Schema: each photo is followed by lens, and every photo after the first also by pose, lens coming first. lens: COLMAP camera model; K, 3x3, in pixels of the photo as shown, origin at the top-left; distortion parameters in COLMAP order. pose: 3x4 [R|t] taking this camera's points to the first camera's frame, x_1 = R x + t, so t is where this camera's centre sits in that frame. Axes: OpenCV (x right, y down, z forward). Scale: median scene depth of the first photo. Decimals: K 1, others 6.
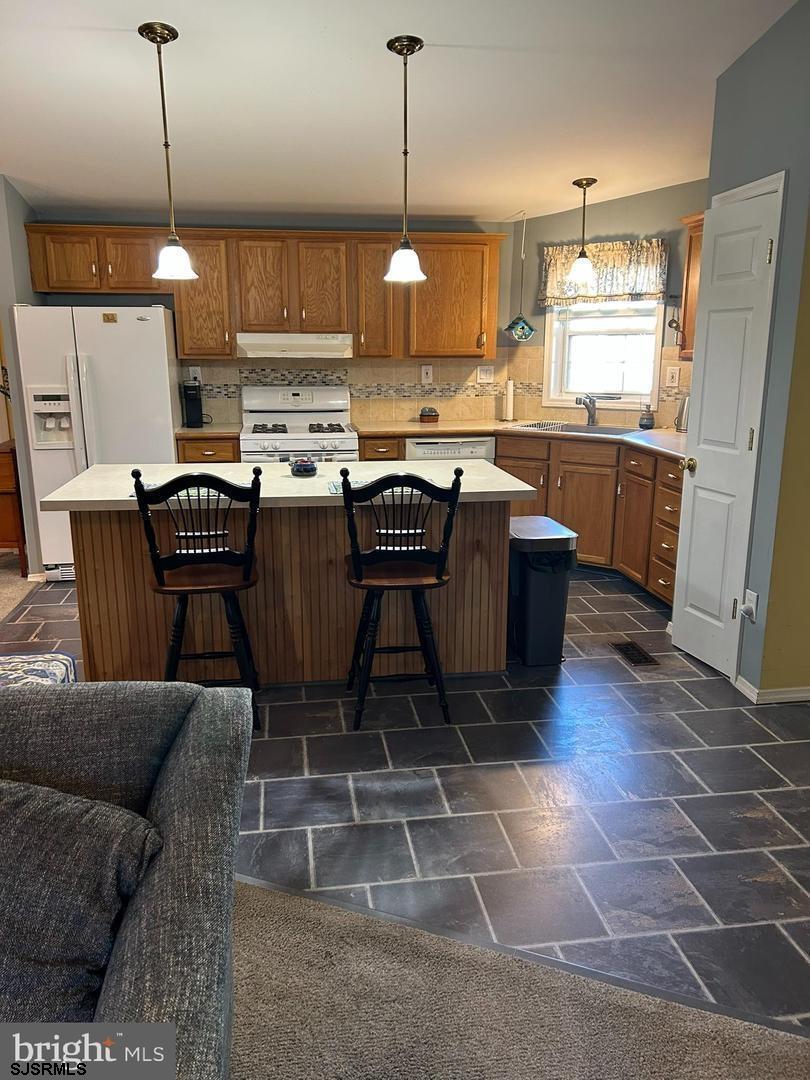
lens RADIAL K [[798.5, 0, 399.5], [0, 798.5, 544.6], [0, 0, 1]] dist [0.027038, -0.047502]
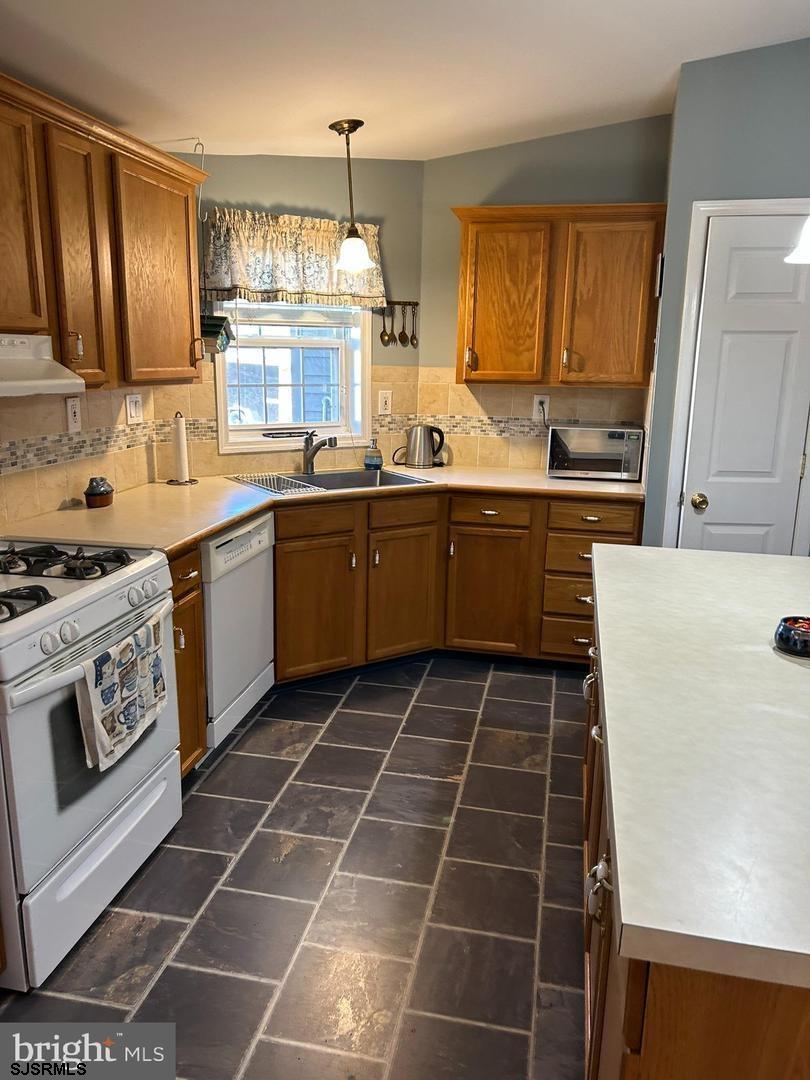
lens RADIAL K [[798.5, 0, 399.5], [0, 798.5, 544.6], [0, 0, 1]] dist [0.027038, -0.047502]
pose [[0.362595, -0.208657, 0.908288, -0.411733], [0.210760, 0.967723, 0.138174, -0.174540], [-0.907802, 0.141329, 0.394869, 0.675254]]
